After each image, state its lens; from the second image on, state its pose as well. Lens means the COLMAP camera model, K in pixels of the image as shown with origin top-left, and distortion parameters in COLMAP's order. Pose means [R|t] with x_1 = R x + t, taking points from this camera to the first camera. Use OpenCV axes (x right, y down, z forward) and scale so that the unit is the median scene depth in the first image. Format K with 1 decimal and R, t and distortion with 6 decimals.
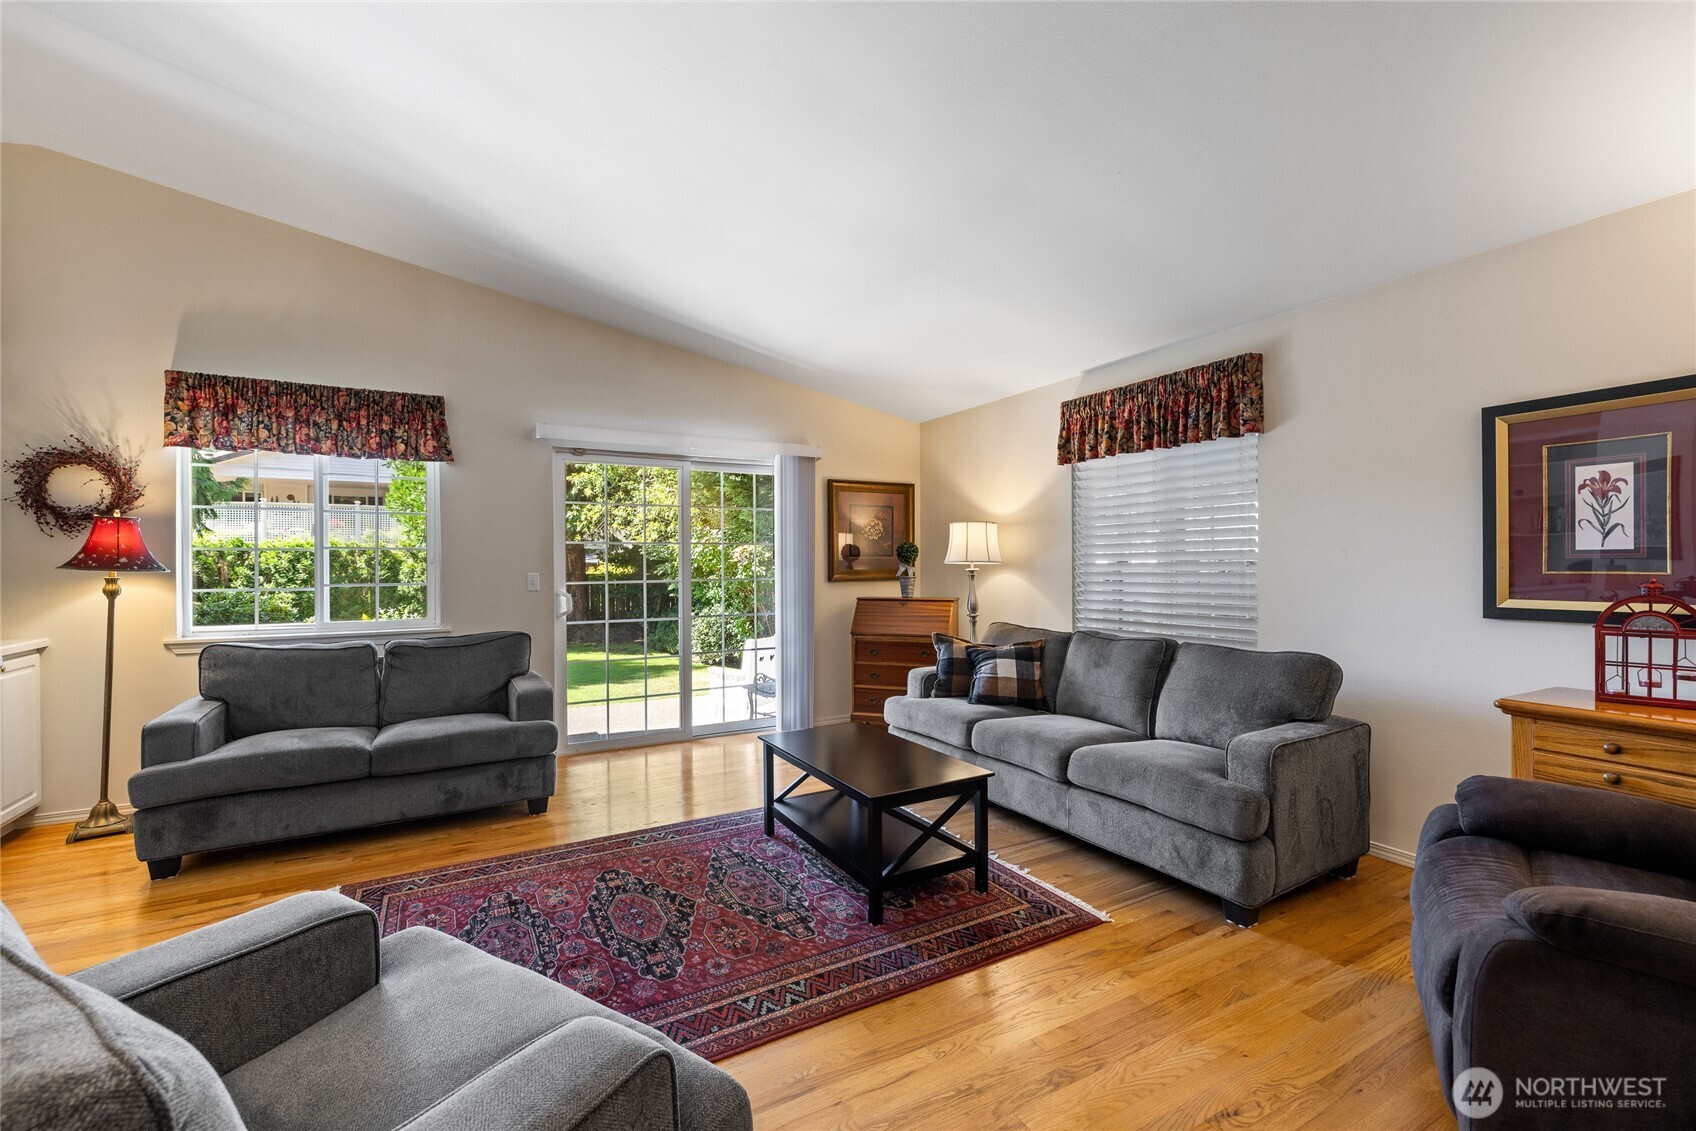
lens RADIAL K [[711.1, 0, 855.6], [0, 711.1, 564.3], [0, 0, 1]] dist [0.001489, 0.000207]
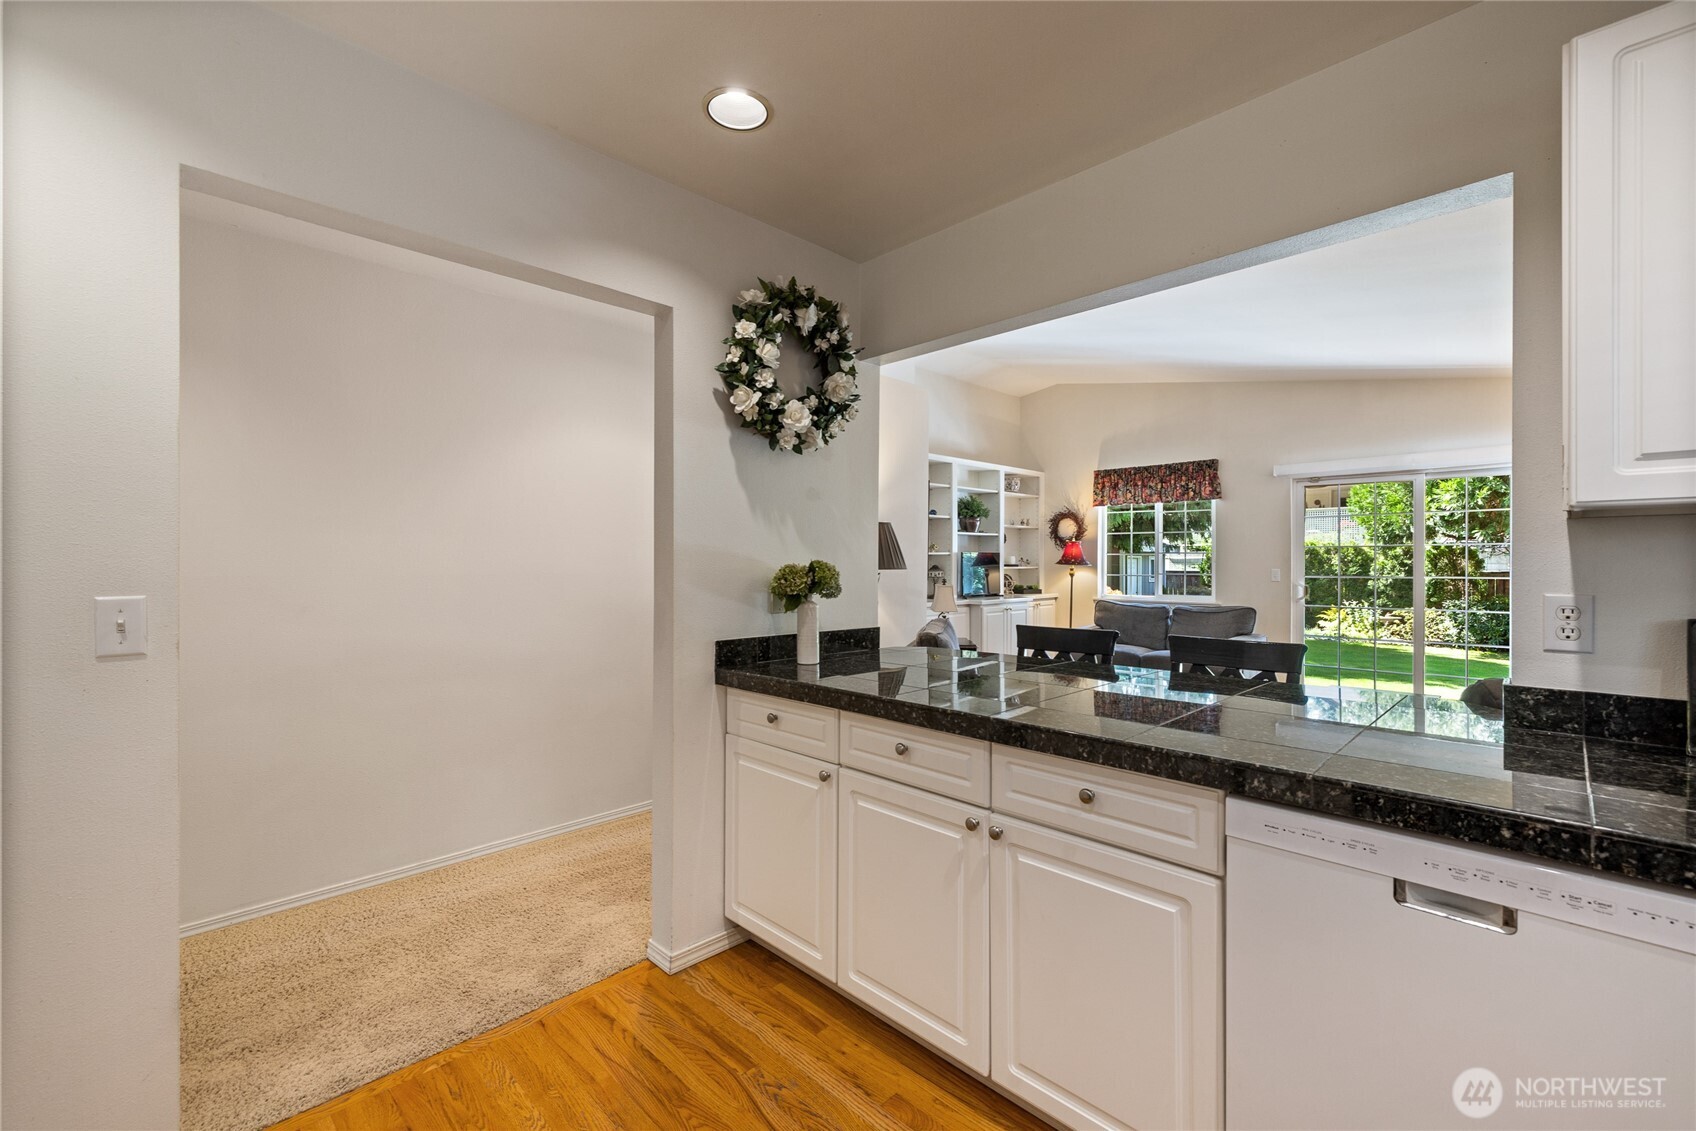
lens RADIAL K [[711.1, 0, 848.4], [0, 711.1, 565.1], [0, 0, 1]] dist [0.001489, 0.000207]
pose [[0.271001, 0.009427, -0.962533, 0.812696], [-0.003183, 0.999955, 0.008897, -0.007150], [0.962574, 0.000652, 0.271019, -0.258566]]
